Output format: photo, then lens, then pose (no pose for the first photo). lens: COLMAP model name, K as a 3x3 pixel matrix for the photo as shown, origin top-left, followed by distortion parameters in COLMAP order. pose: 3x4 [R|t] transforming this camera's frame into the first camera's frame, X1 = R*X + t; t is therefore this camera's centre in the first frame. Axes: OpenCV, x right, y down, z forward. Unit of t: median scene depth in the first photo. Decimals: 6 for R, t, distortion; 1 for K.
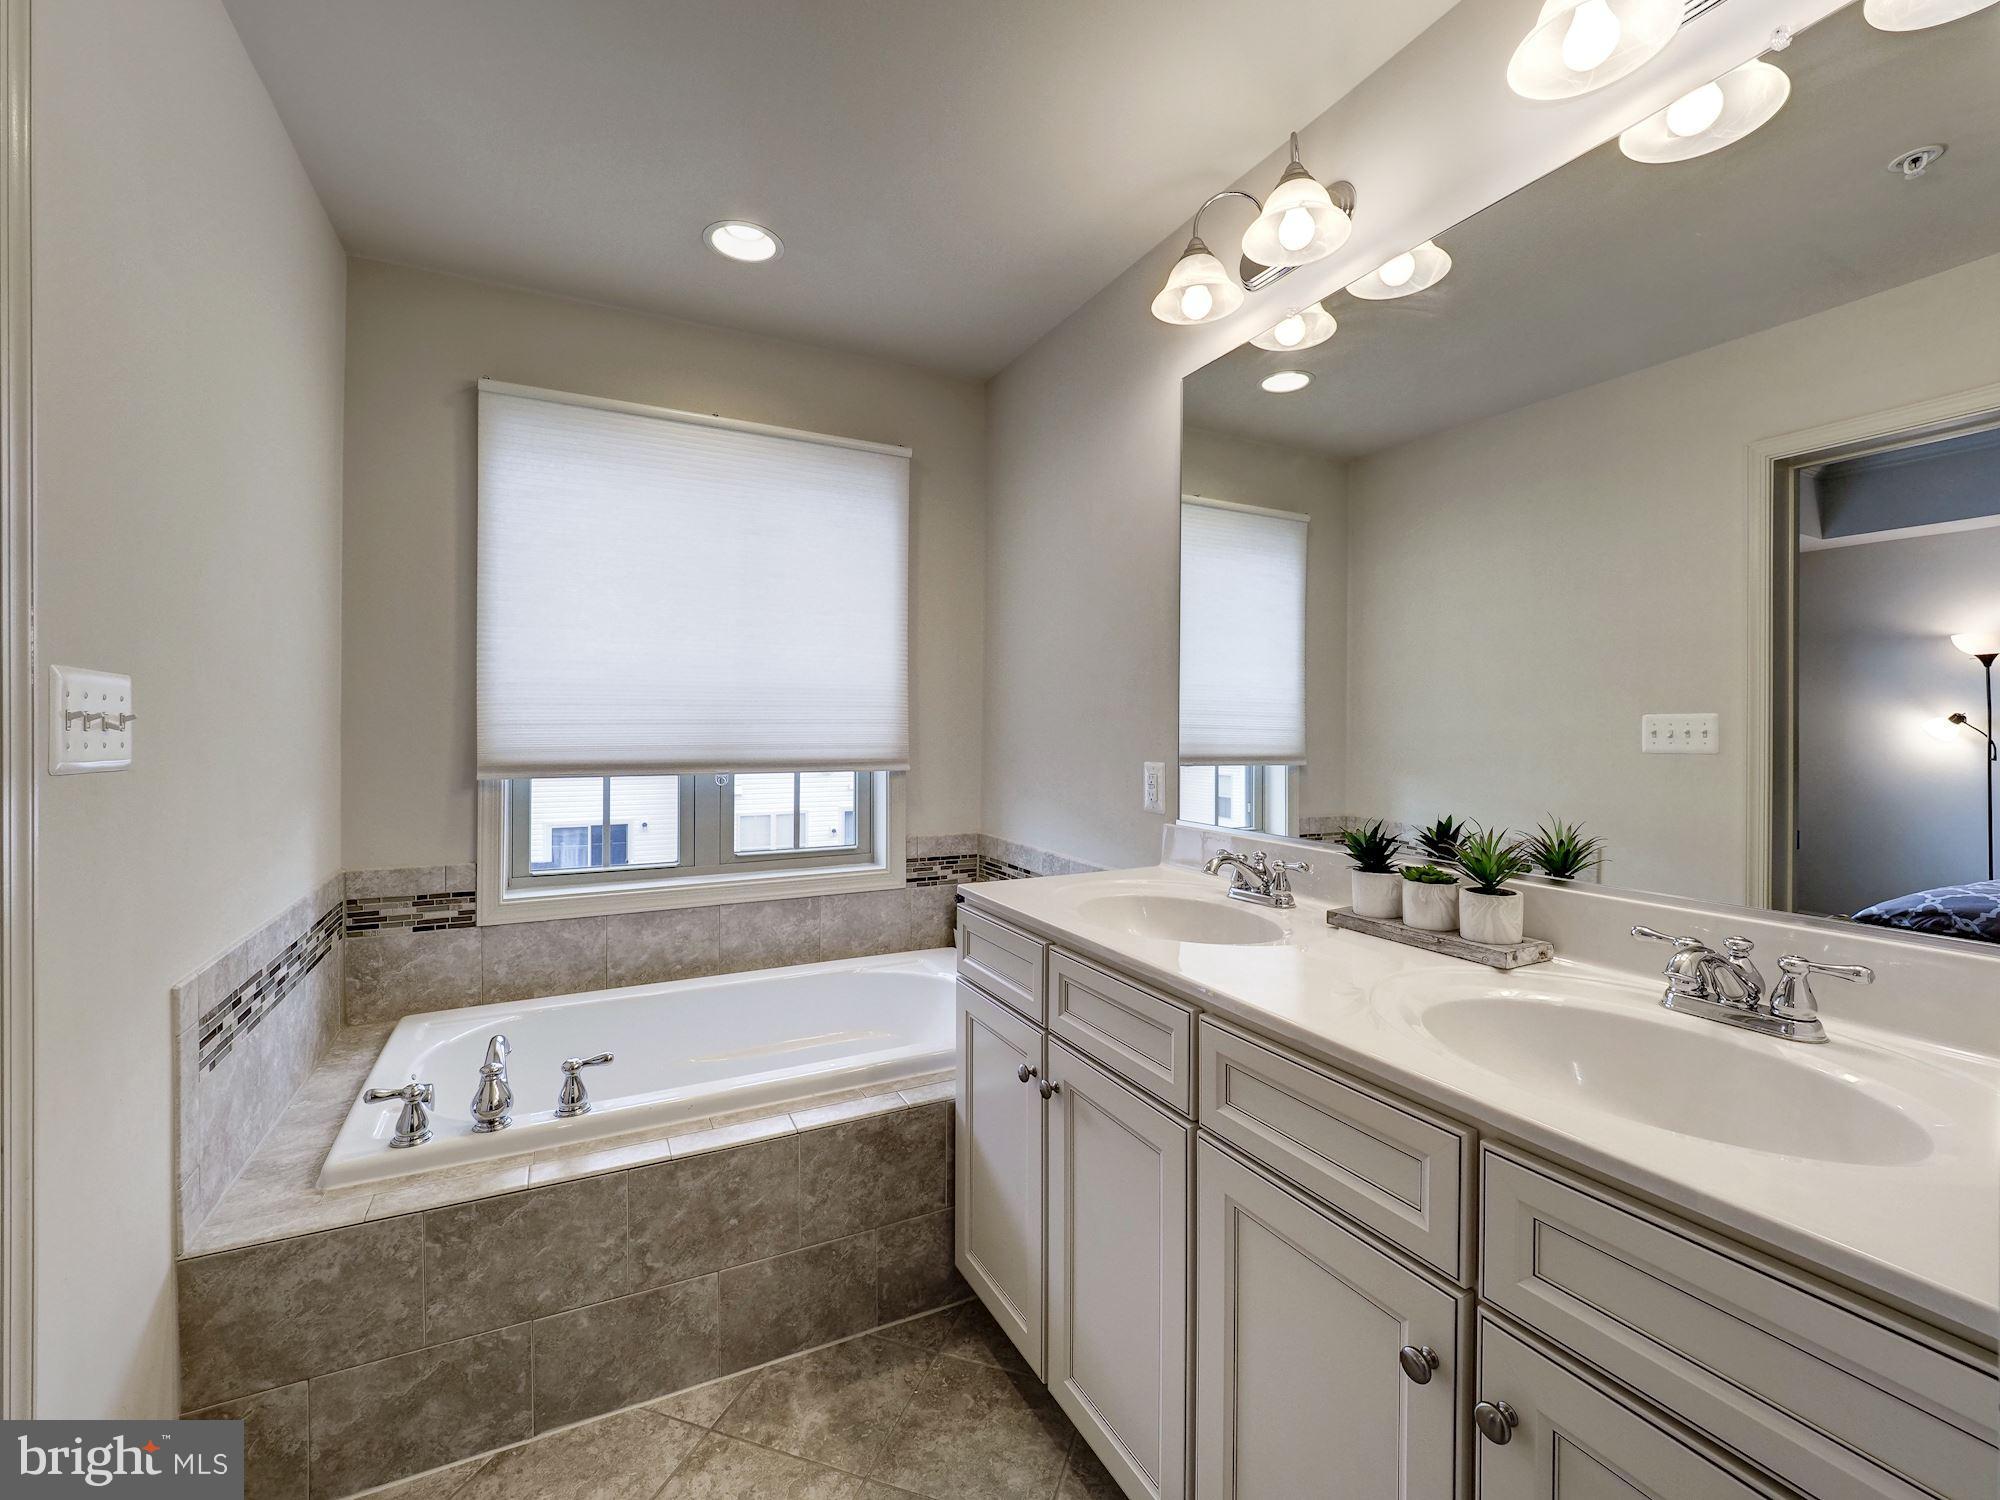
lens RADIAL K [[895.4, 0, 1002.2], [0, 895.4, 729.0], [0, 0, 1]] dist [-0.000157, -0.000060]
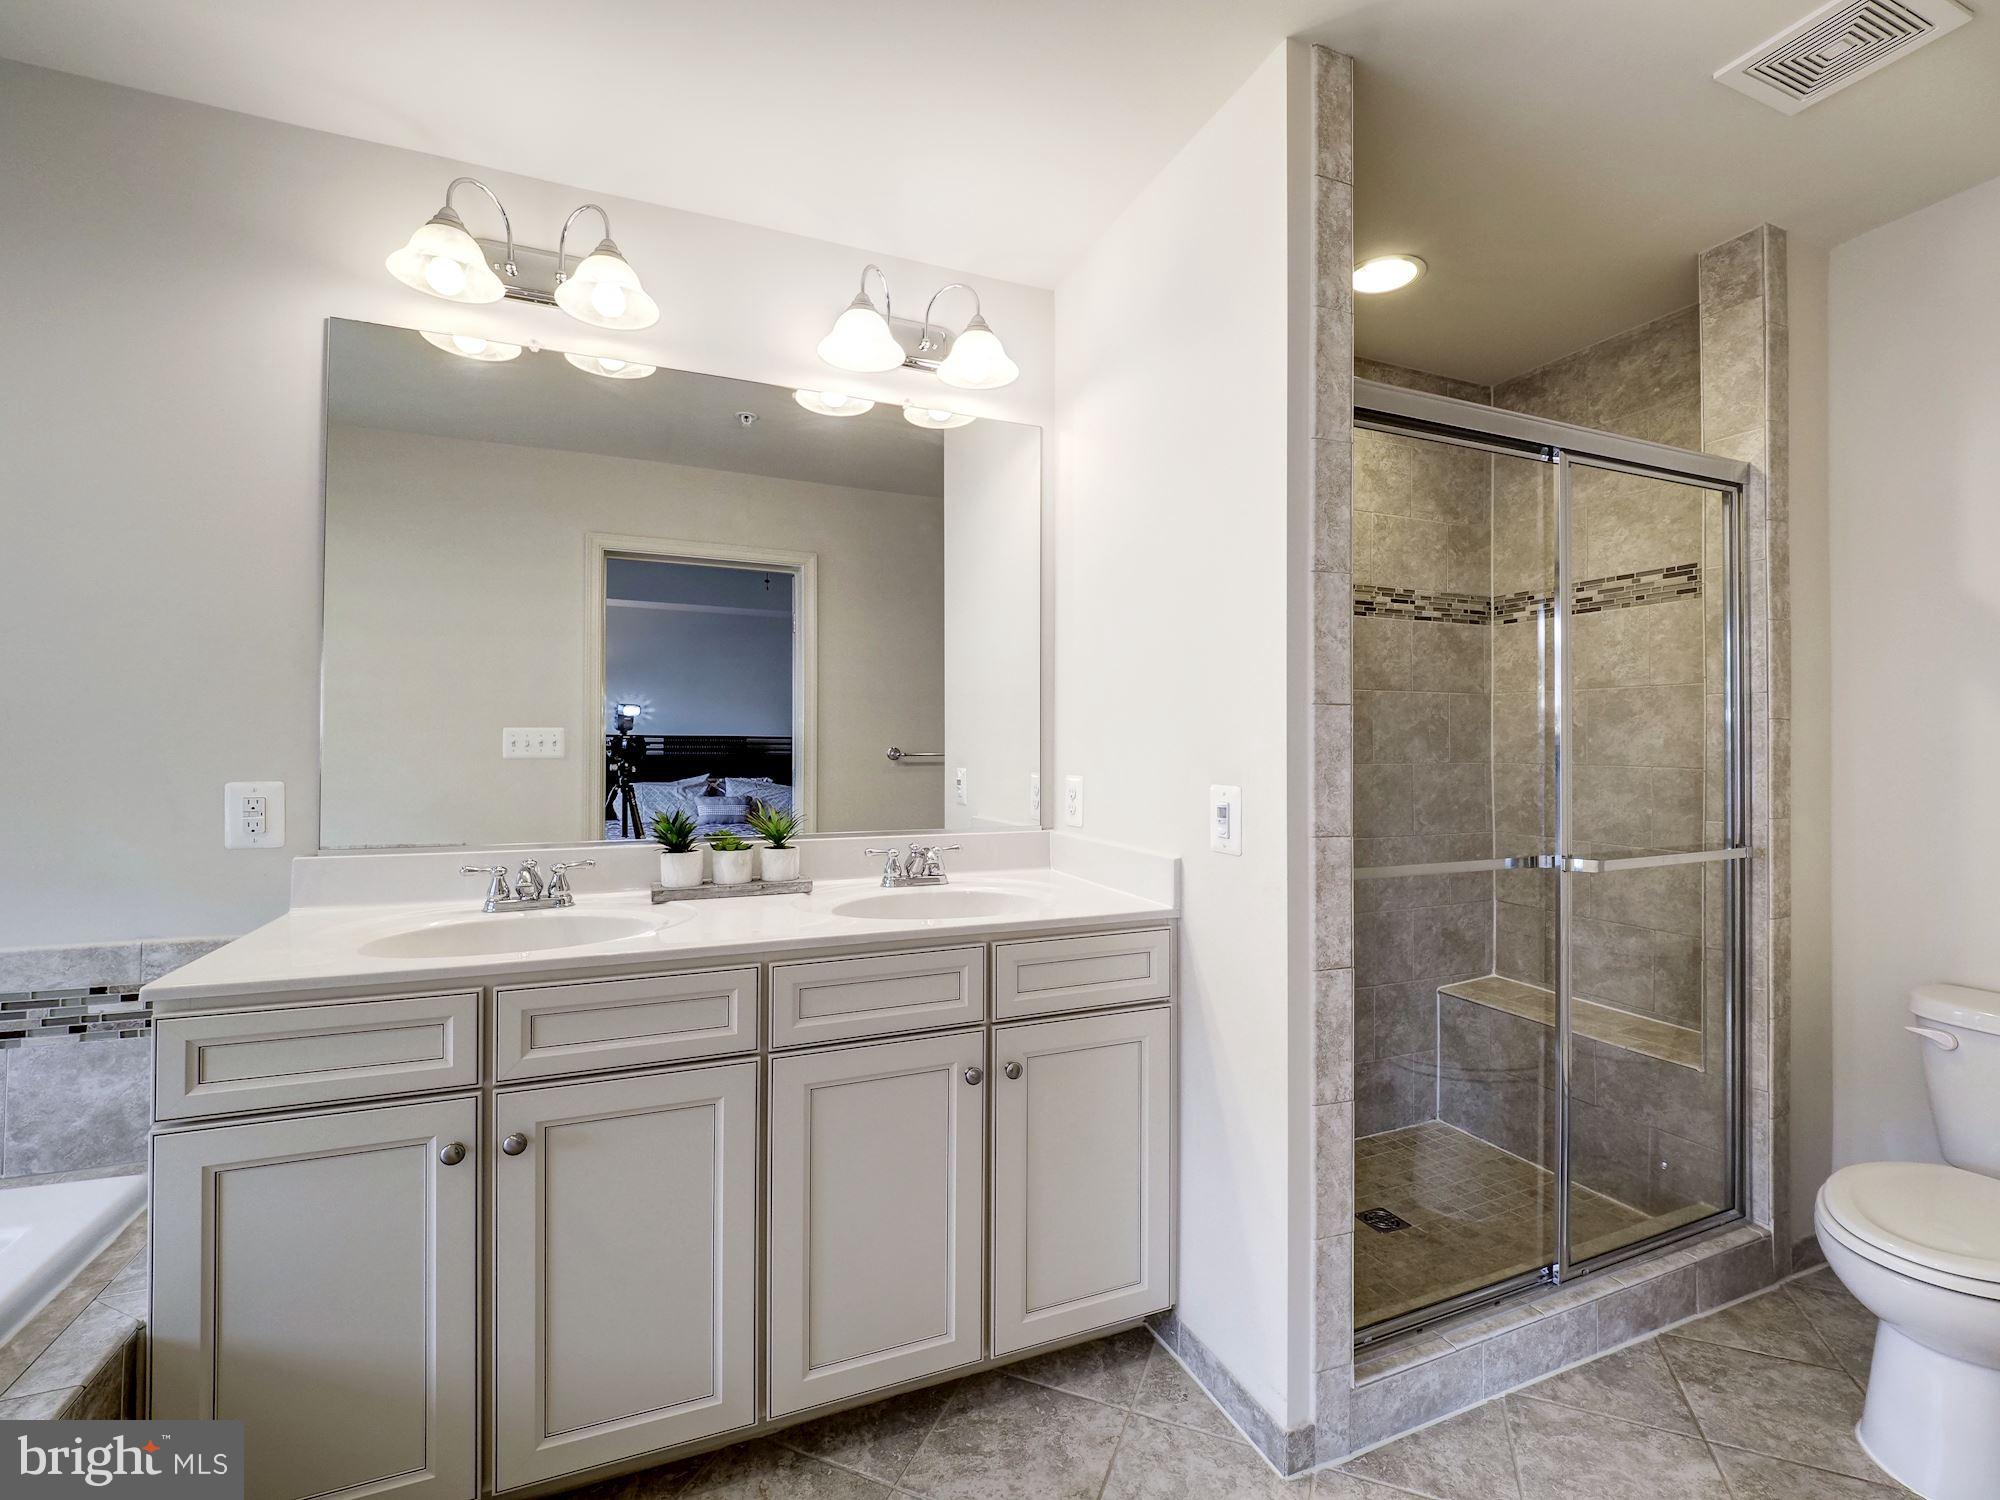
lens RADIAL K [[864.0, 0, 997.8], [0, 864.0, 729.0], [0, 0, 1]] dist [0.000232, -0.000203]
pose [[0.081104, 0.012193, 0.996631, -0.776392], [0.000476, 0.999925, -0.012272, 0.000700], [-0.996706, 0.001470, 0.081092, 0.456639]]
